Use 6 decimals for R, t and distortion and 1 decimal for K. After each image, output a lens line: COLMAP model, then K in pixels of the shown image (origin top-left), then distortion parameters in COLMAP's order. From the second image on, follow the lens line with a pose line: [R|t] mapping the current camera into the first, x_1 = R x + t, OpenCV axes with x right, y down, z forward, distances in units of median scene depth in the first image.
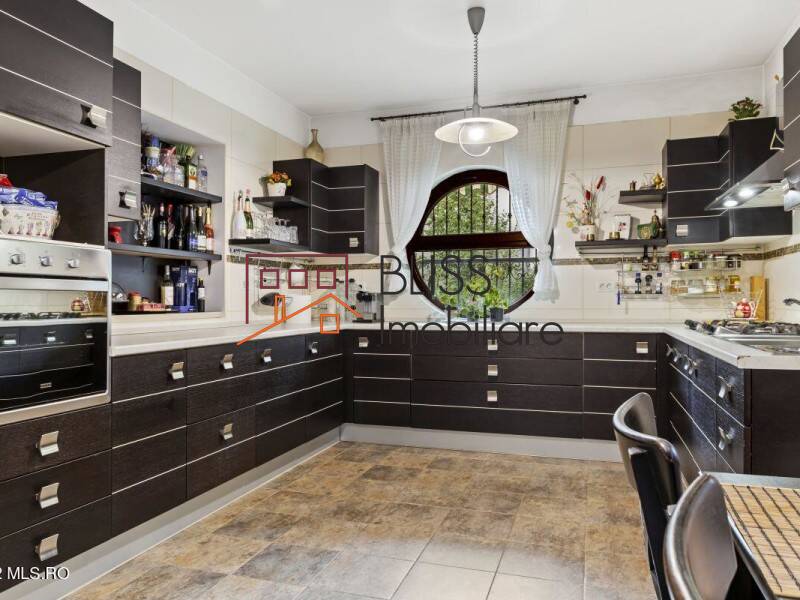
lens RADIAL K [[602.5, 0, 397.1], [0, 602.5, 297.9], [0, 0, 1]] dist [0.006491, -0.005967]
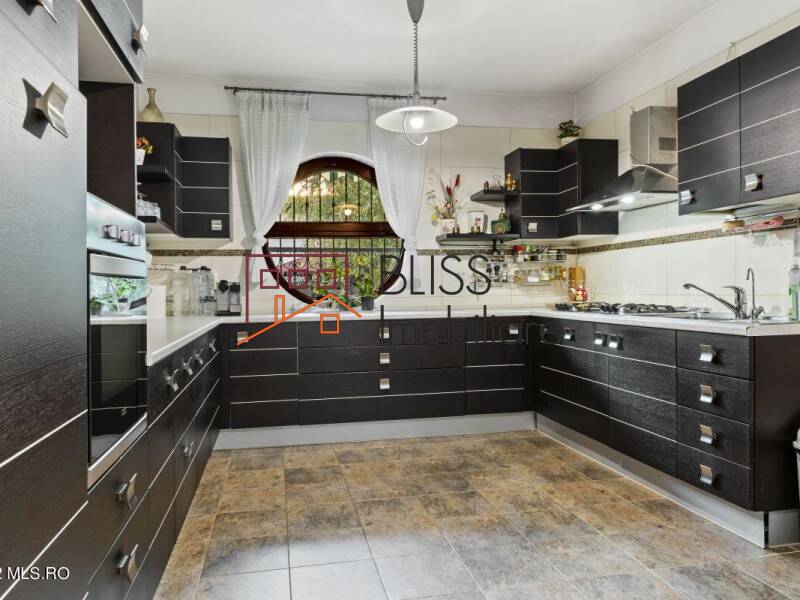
lens RADIAL K [[602.5, 0, 398.7], [0, 602.5, 299.1], [0, 0, 1]] dist [0.006491, -0.005967]
pose [[0.866485, -0.016916, 0.498916, -0.328030], [0.009013, 0.999793, 0.018246, 0.002594], [-0.499121, -0.011313, 0.866458, 0.116253]]
